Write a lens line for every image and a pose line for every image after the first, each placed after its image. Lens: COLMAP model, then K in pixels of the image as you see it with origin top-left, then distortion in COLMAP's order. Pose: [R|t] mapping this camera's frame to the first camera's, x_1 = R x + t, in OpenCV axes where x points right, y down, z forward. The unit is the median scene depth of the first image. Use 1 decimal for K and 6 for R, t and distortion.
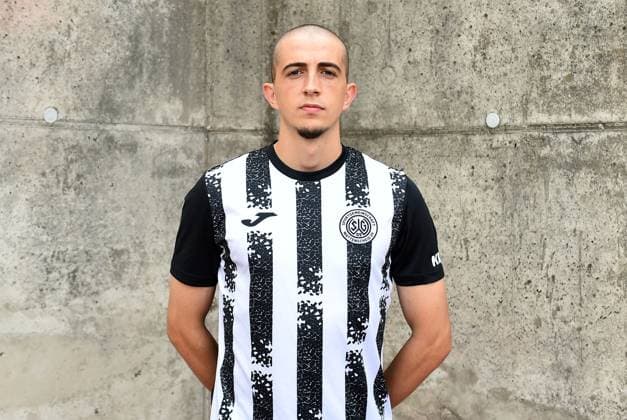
lens RADIAL K [[882.9, 0, 312.1], [0, 882.9, 144.5], [0, 0, 1]] dist [-0.003298, -0.011749]
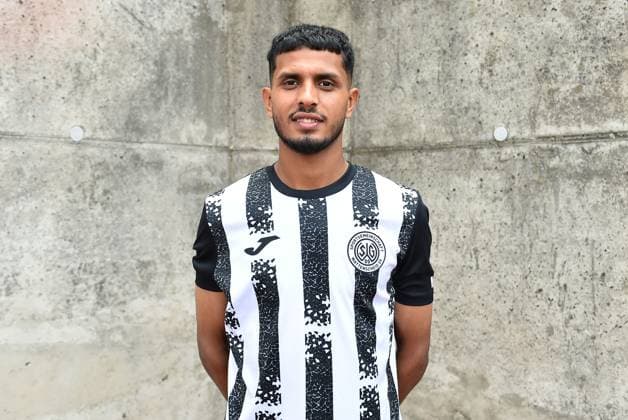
lens RADIAL K [[655.8, 0, 312.1], [0, 655.8, 165.3], [0, 0, 1]] dist [-0.006611, -0.020756]
pose [[0.999453, -0.011351, -0.031057, 0.006855], [0.010763, 0.999761, -0.019034, 0.021701], [0.031266, 0.018690, 0.999336, 0.223444]]
